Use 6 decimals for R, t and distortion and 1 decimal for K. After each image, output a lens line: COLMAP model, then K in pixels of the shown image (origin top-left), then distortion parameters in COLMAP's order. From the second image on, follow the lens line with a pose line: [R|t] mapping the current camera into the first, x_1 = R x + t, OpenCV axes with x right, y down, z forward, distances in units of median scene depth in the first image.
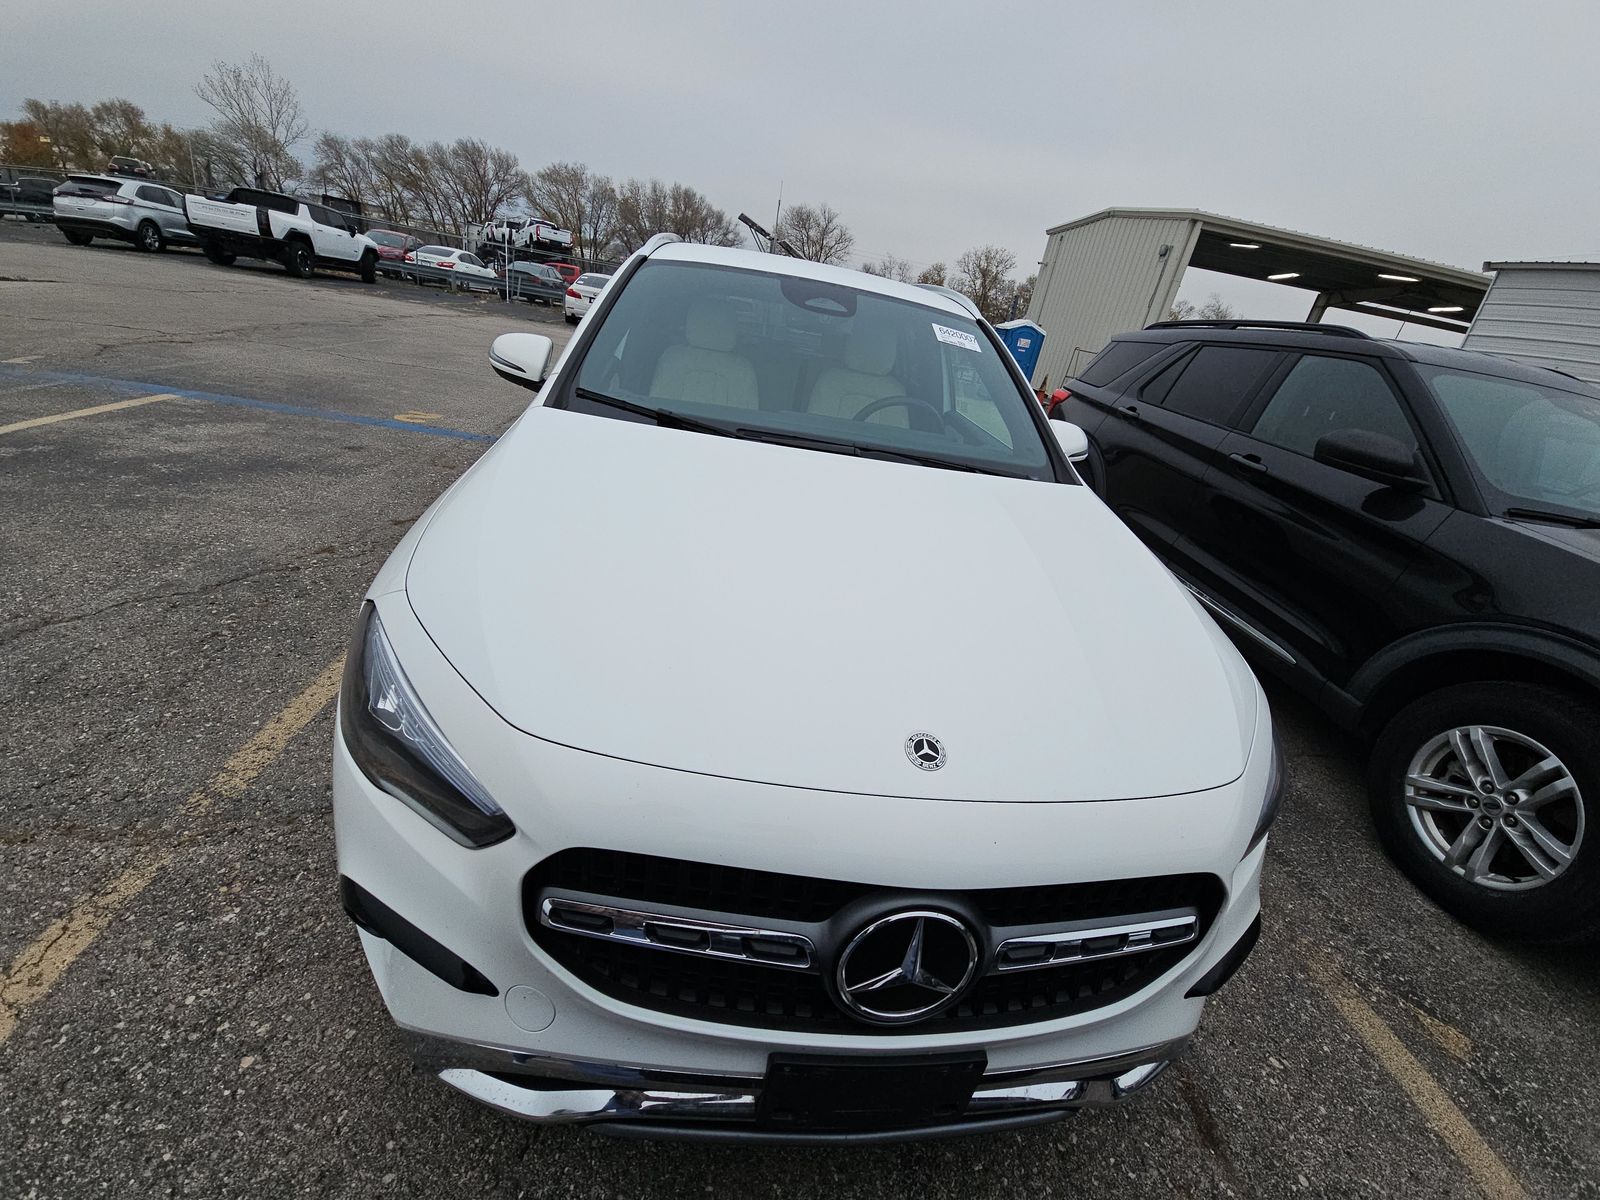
lens RADIAL K [[642.7, 0, 828.8], [0, 642.7, 598.6], [0, 0, 1]] dist [0.027530, -0.019174]
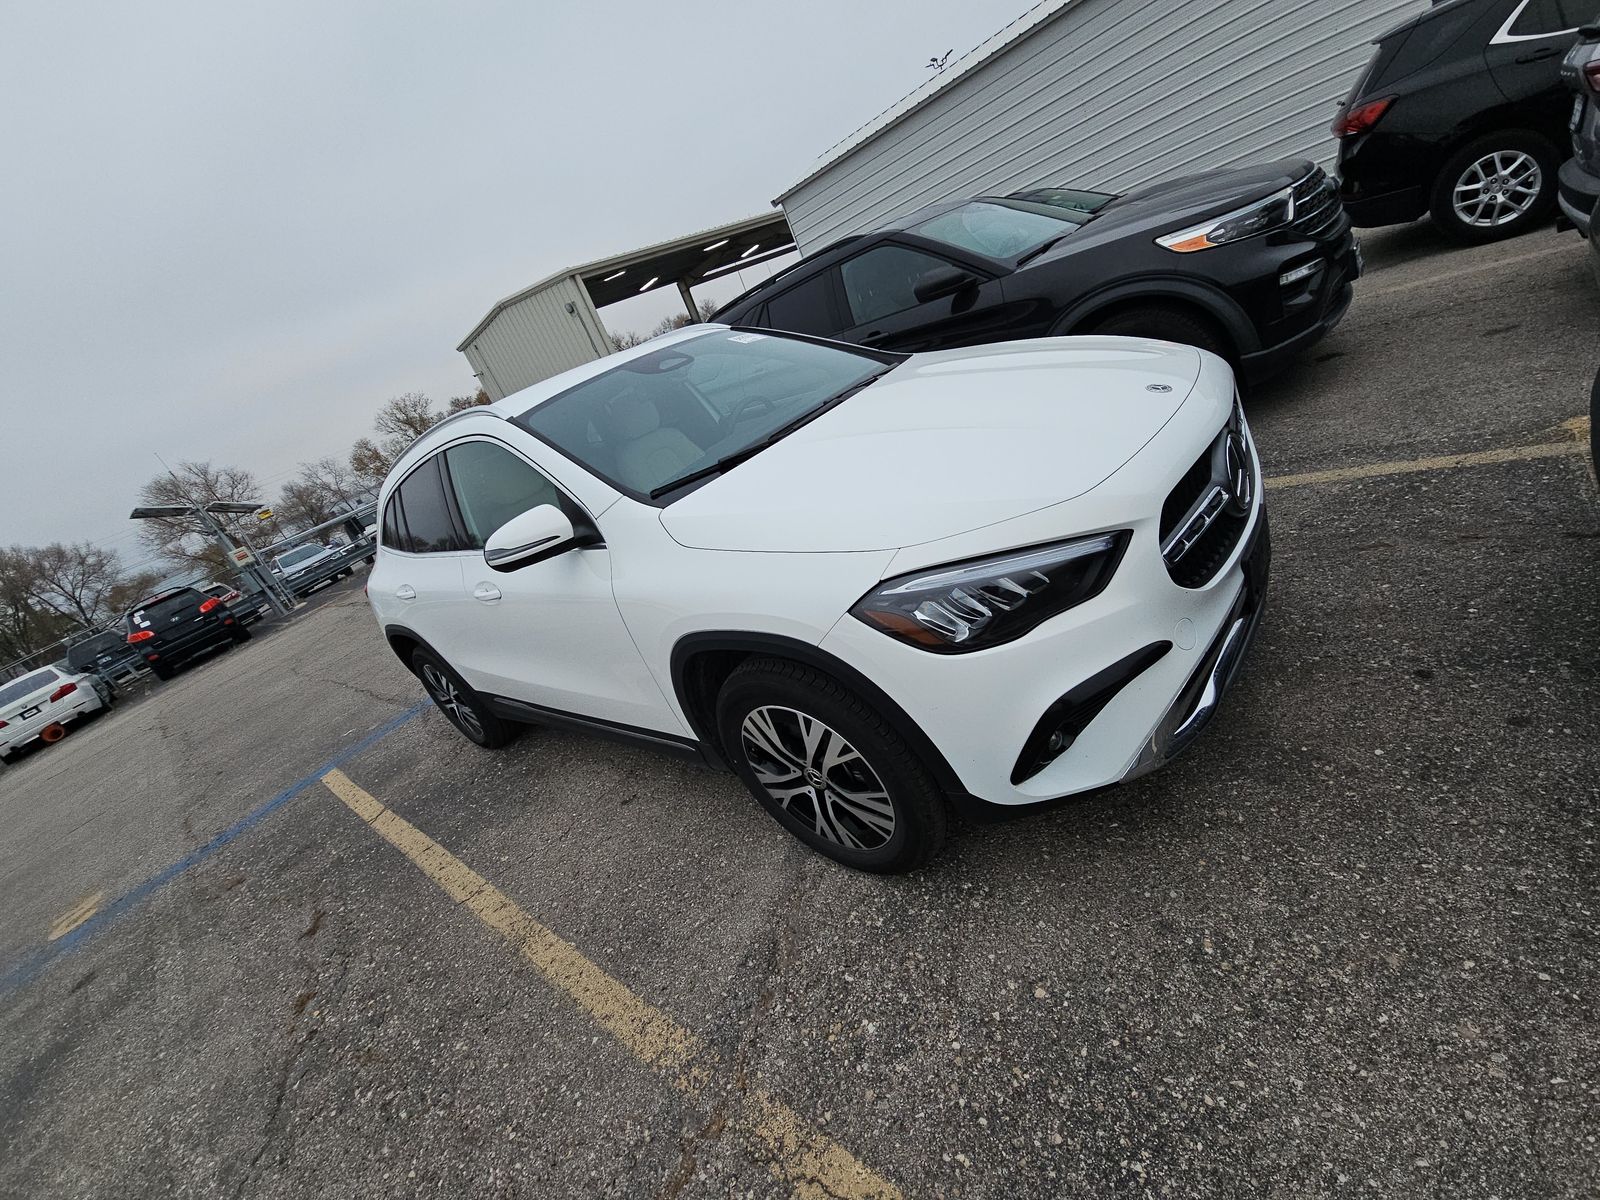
lens RADIAL K [[641.8, 0, 801.9], [0, 641.8, 604.1], [0, 0, 1]] dist [0.003262, -0.005341]
pose [[0.583528, -0.661942, 0.470455, -0.795571], [0.705124, 0.700368, 0.110836, -0.119836], [-0.402858, 0.267053, 0.875436, -0.004079]]
